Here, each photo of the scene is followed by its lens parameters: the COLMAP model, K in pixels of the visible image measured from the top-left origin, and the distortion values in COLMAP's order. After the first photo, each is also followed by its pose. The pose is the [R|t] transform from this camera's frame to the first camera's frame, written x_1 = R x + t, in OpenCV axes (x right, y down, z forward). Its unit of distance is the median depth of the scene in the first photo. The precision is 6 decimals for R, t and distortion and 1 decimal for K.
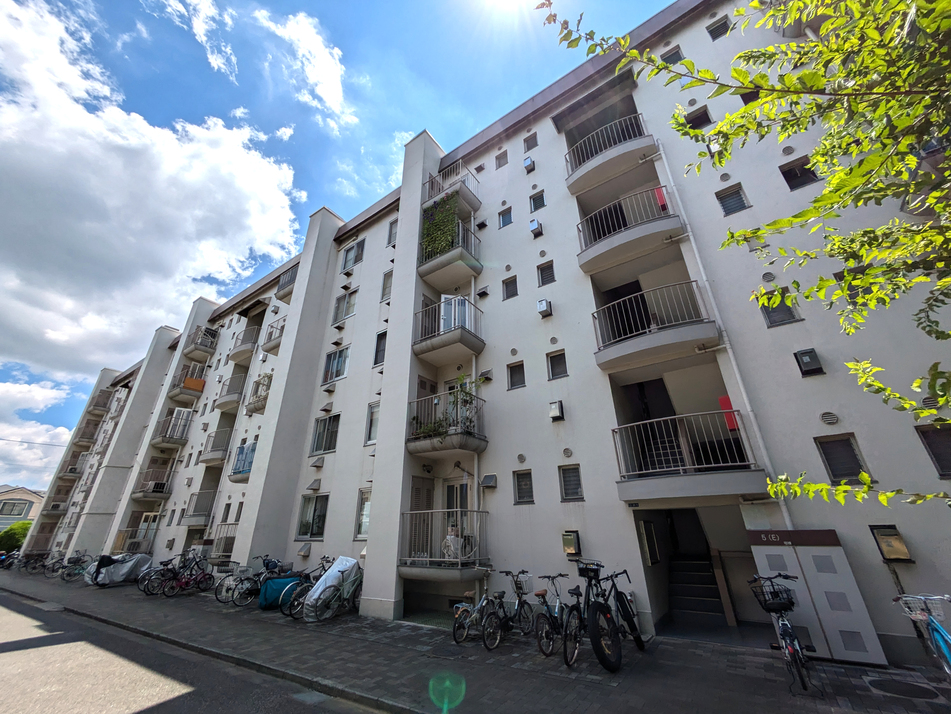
lens RADIAL K [[380.7, 0, 466.7], [0, 380.7, 362.2], [0, 0, 1]] dist [0.001604, 0.000098]
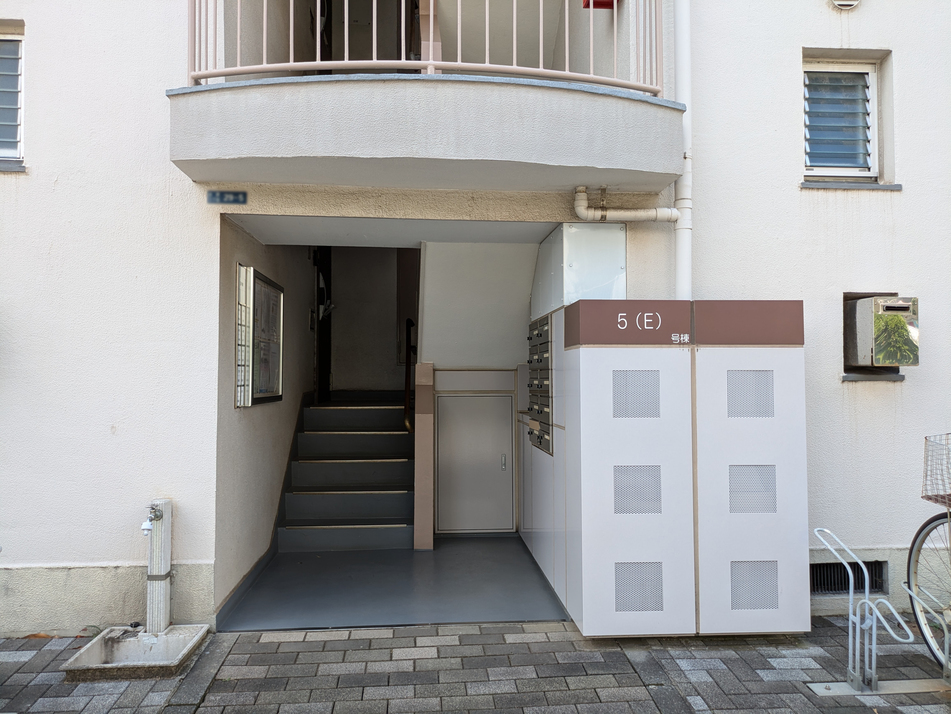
lens RADIAL K [[713.3, 0, 472.7], [0, 713.3, 356.9], [0, 0, 1]] dist [0.041675, -0.036174]
pose [[0.772616, 0.015010, 0.634697, 0.321819], [-0.275684, 0.908480, 0.314105, 0.337560], [-0.571895, -0.417658, 0.706044, 0.648453]]
